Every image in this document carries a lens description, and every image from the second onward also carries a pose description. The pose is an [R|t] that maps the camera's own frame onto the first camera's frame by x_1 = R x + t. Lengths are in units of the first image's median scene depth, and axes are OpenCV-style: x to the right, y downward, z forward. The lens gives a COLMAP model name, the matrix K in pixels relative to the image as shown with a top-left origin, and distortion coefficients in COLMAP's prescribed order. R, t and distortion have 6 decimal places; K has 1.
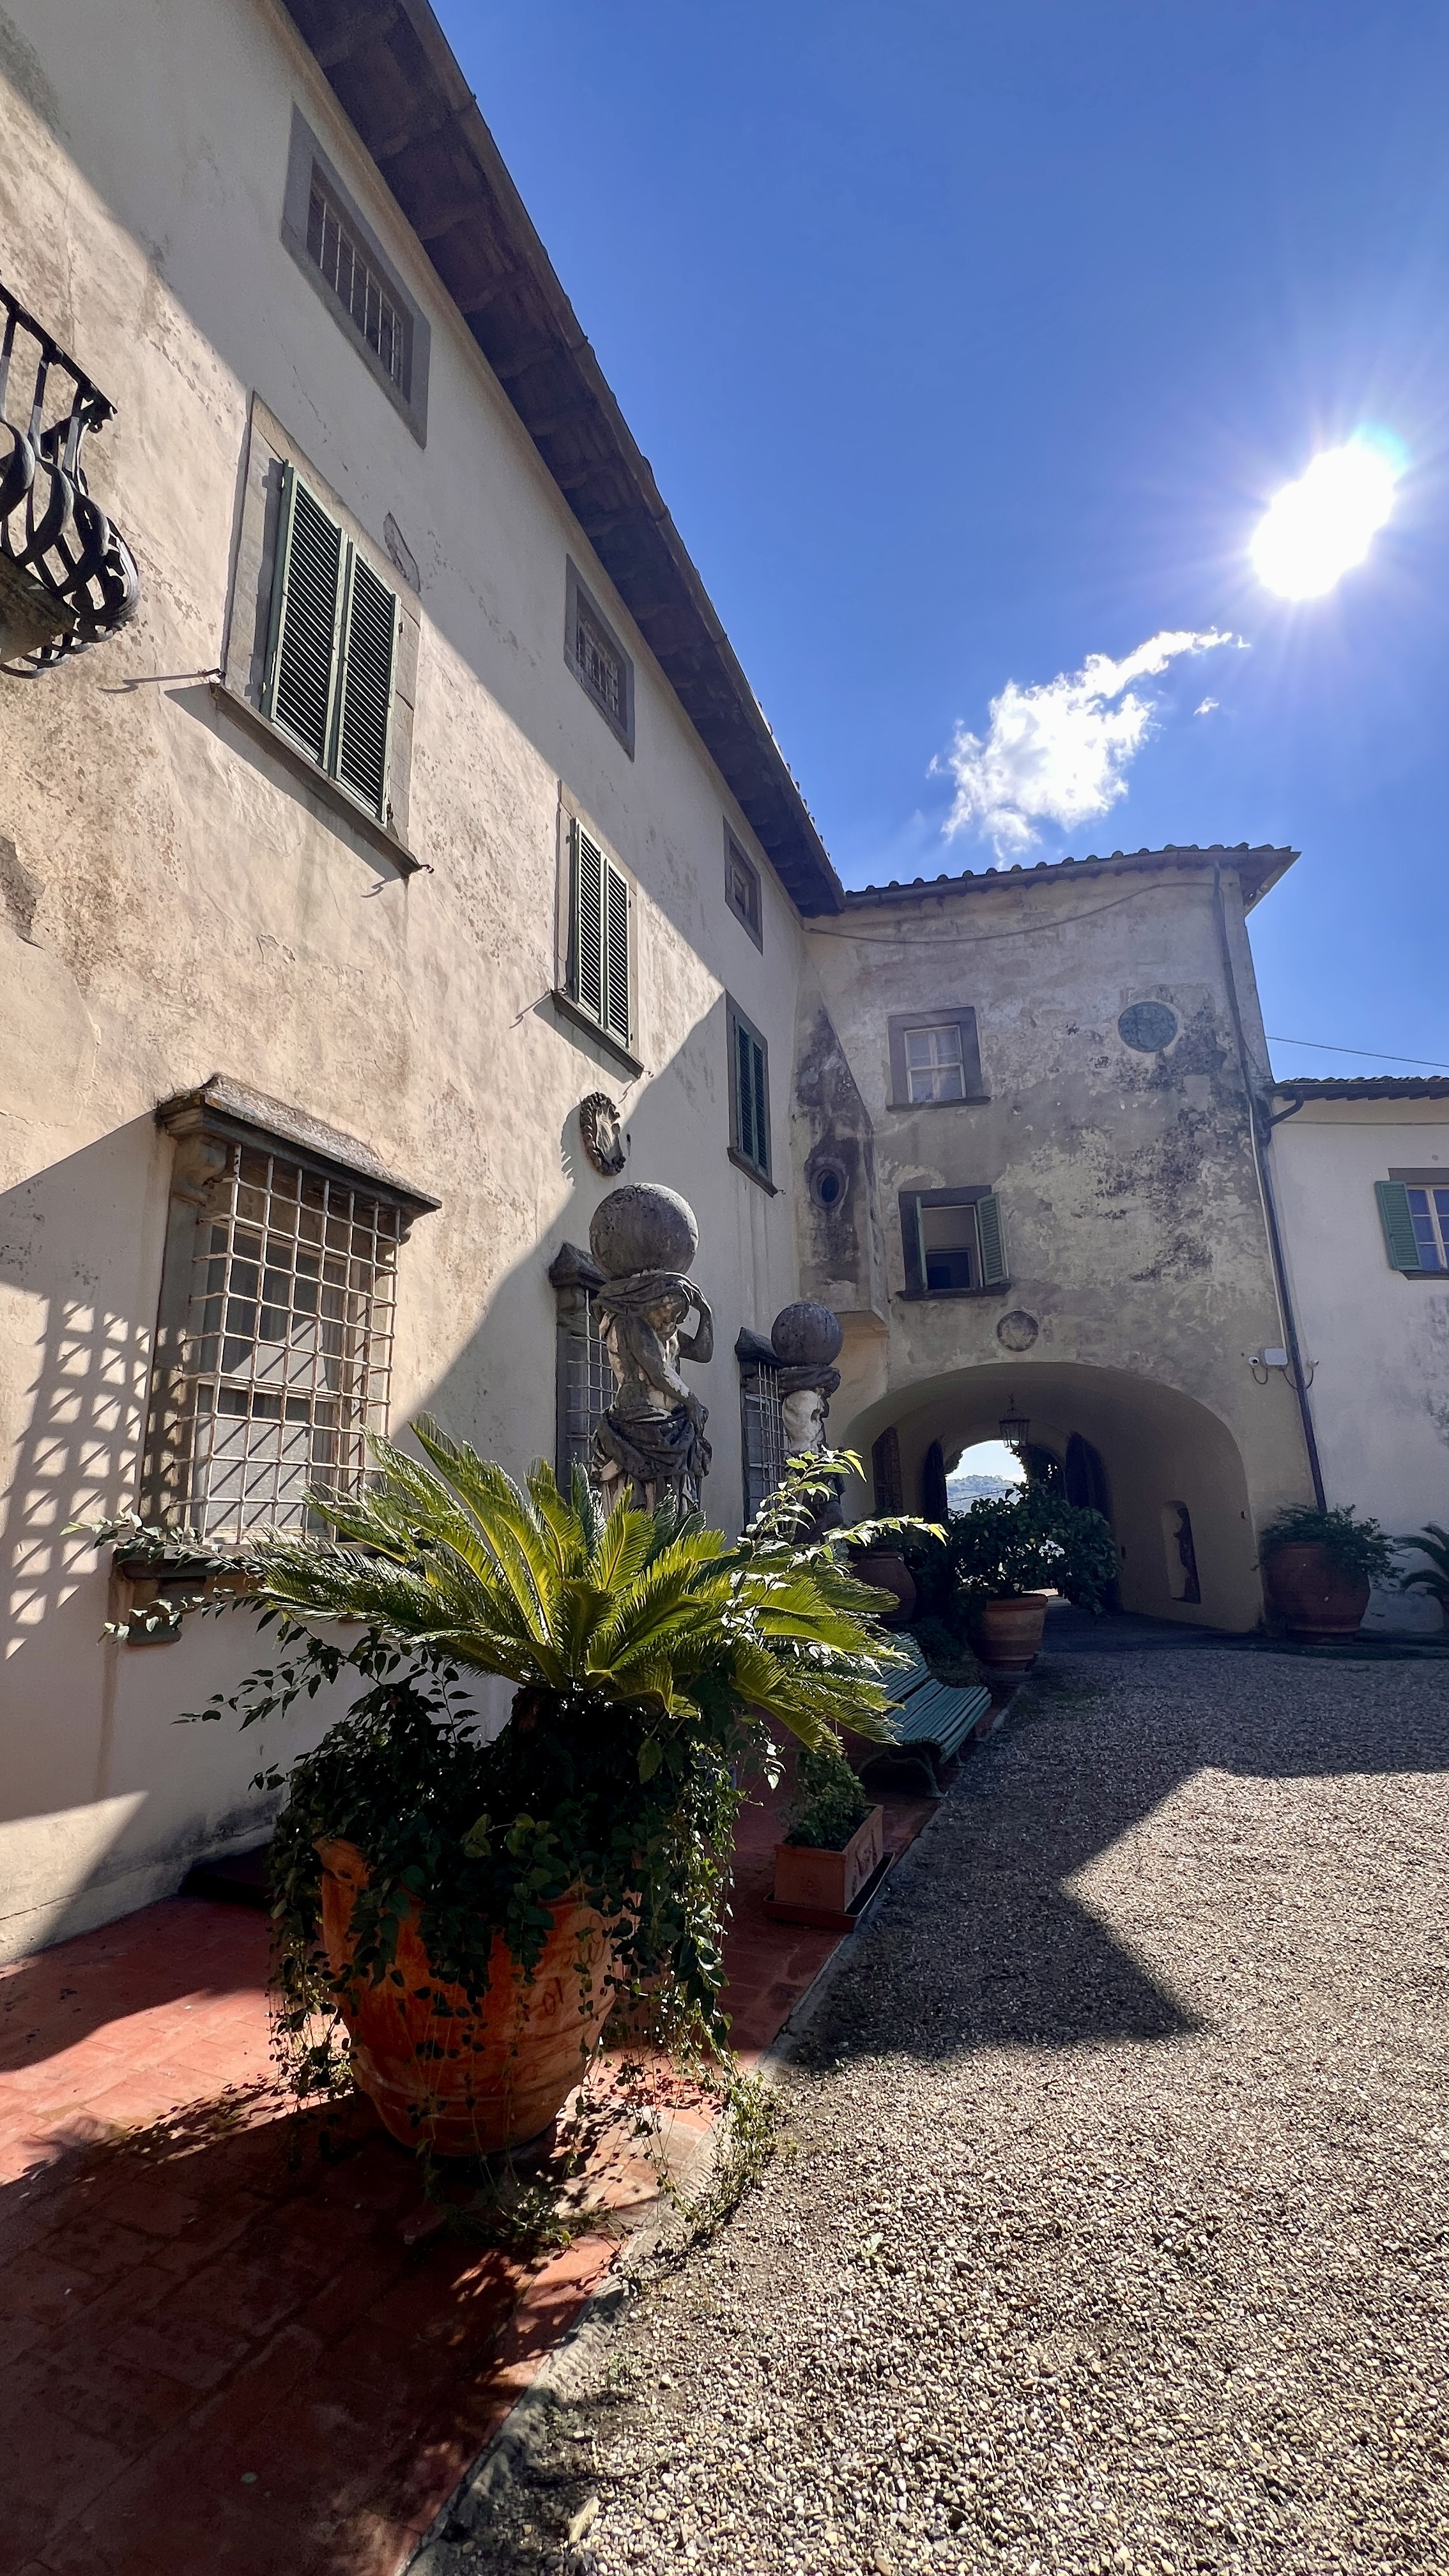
lens RADIAL K [[1021.9, 0, 719.1], [0, 1021.9, 1293.7], [0, 0, 1]] dist [0.000785, 0.000019]
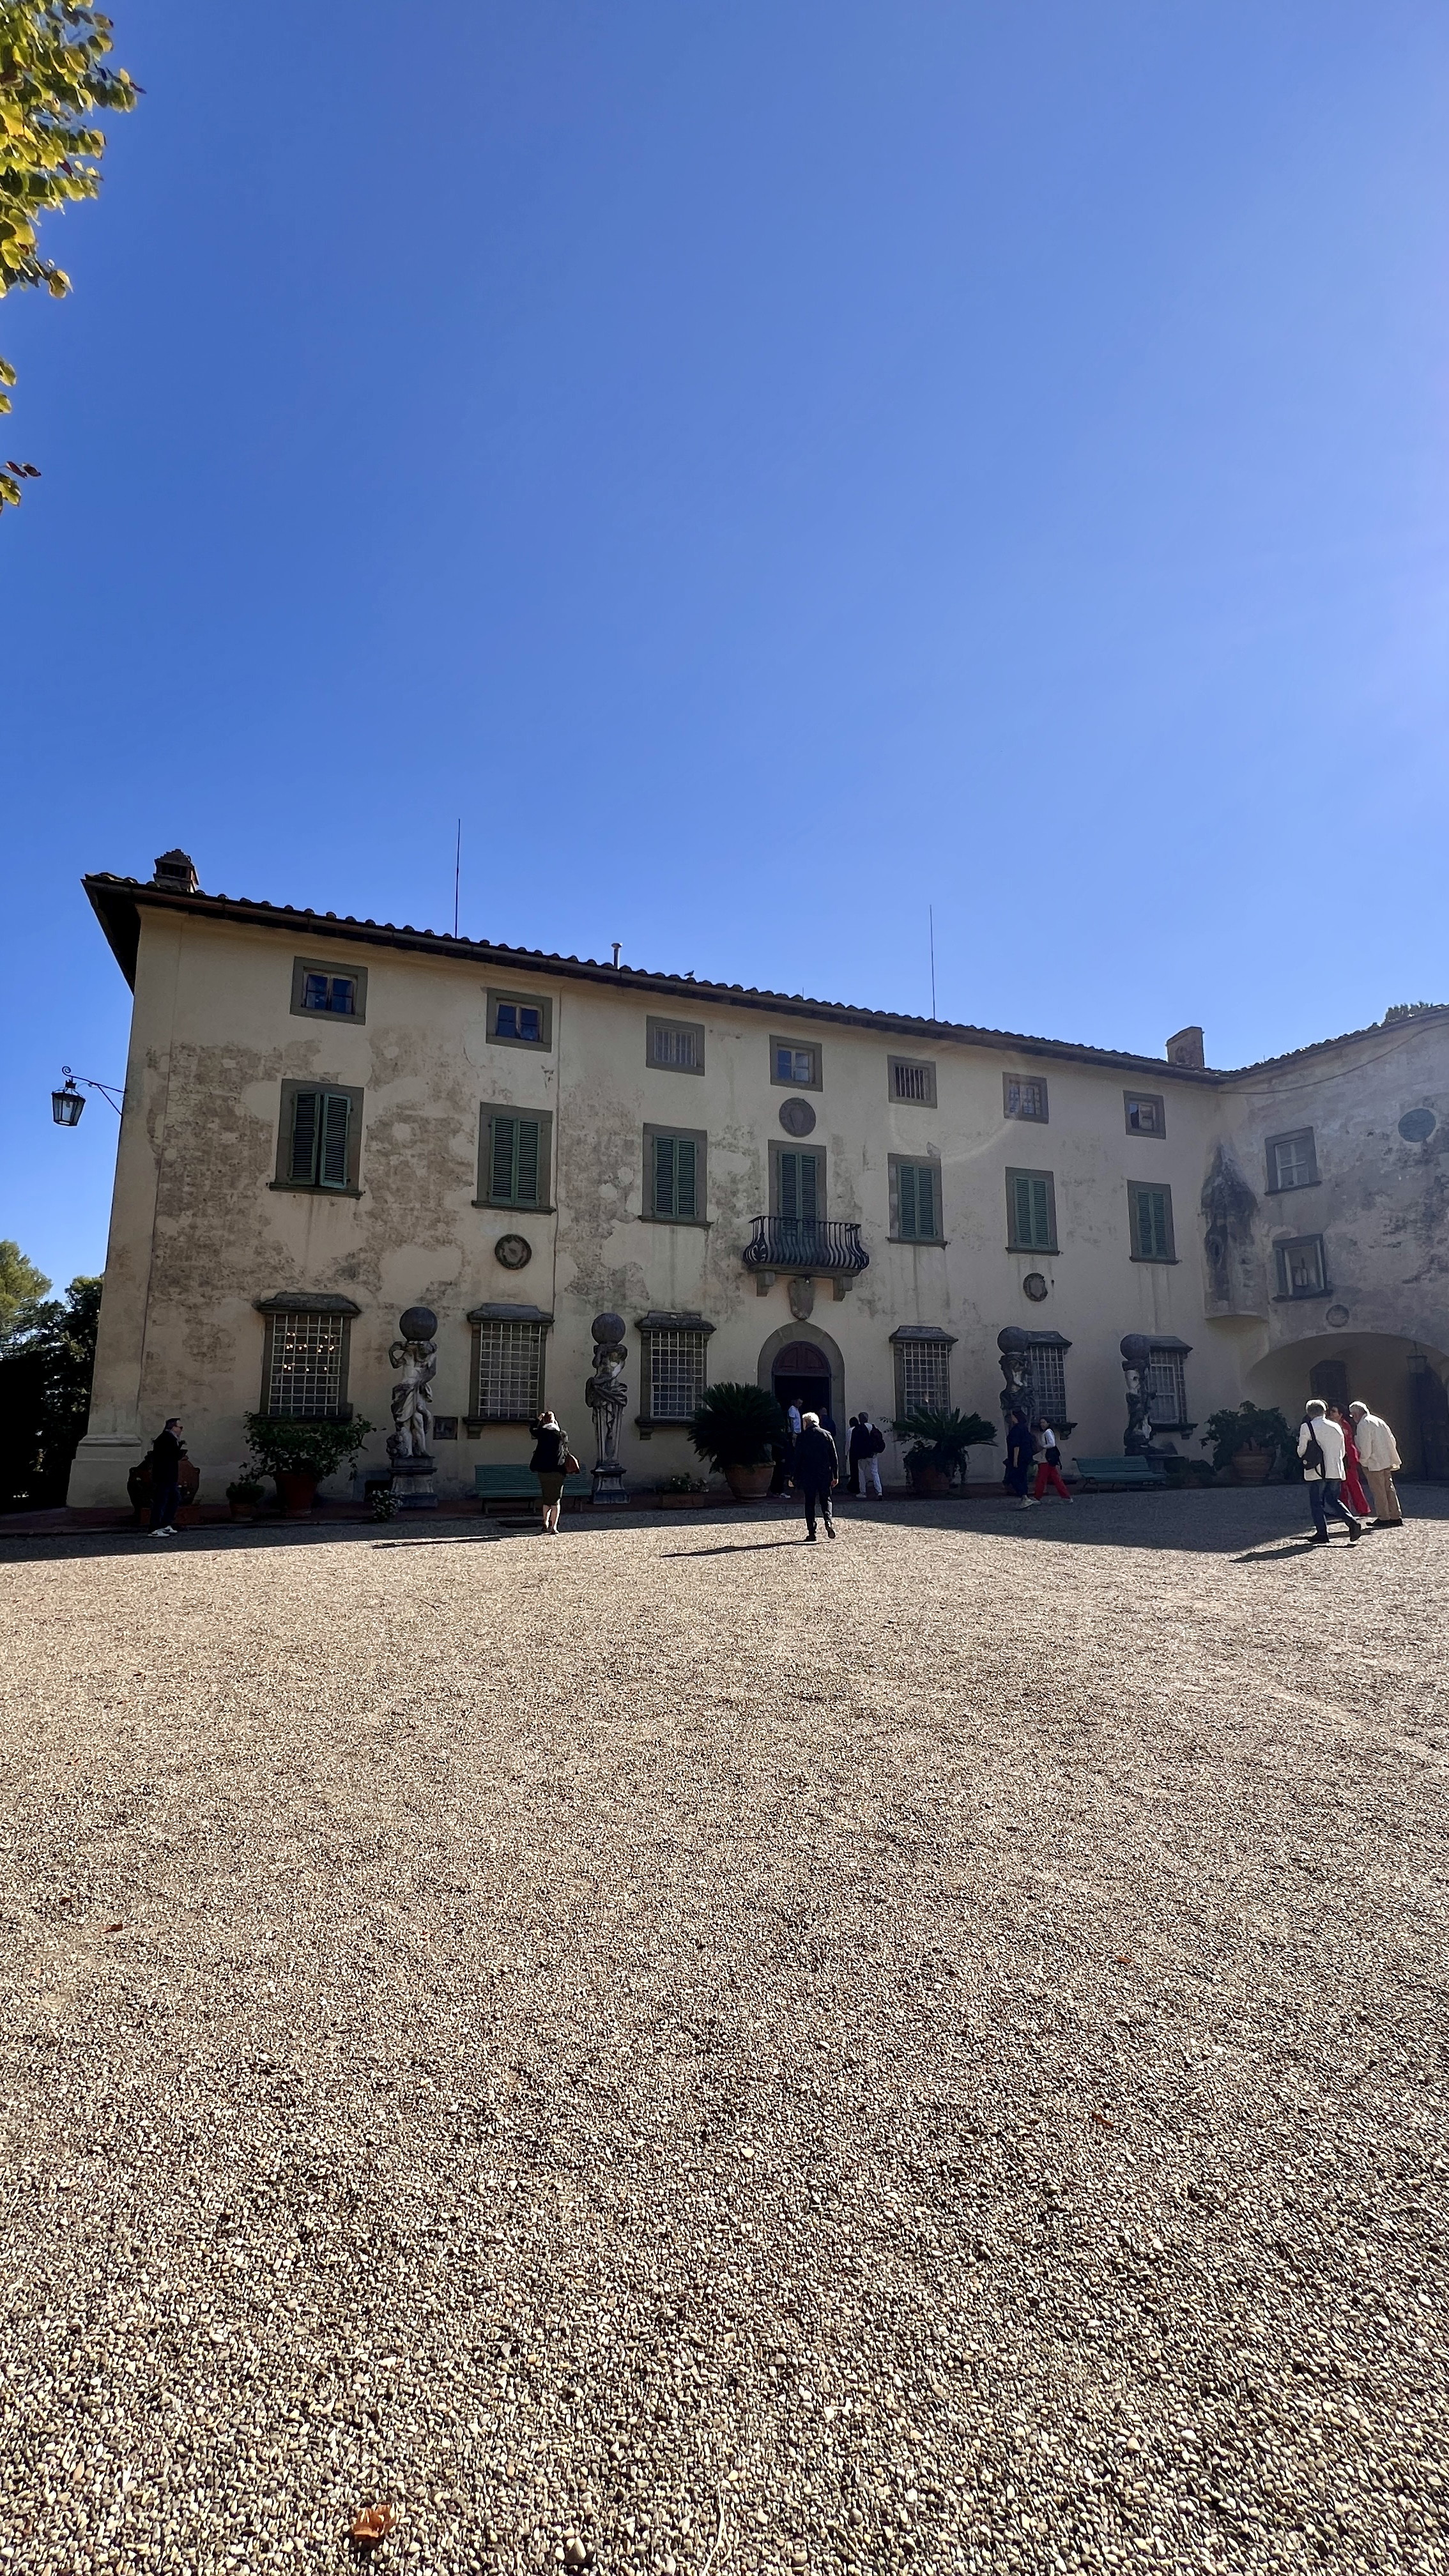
lens RADIAL K [[1021.9, 0, 730.0], [0, 1021.9, 1286.9], [0, 0, 1]] dist [0.000785, 0.000019]
pose [[0.685129, -0.091878, -0.722604, 0.836568], [0.157498, 0.987232, 0.023805, -0.218993], [0.711191, -0.130118, 0.690852, -0.976932]]
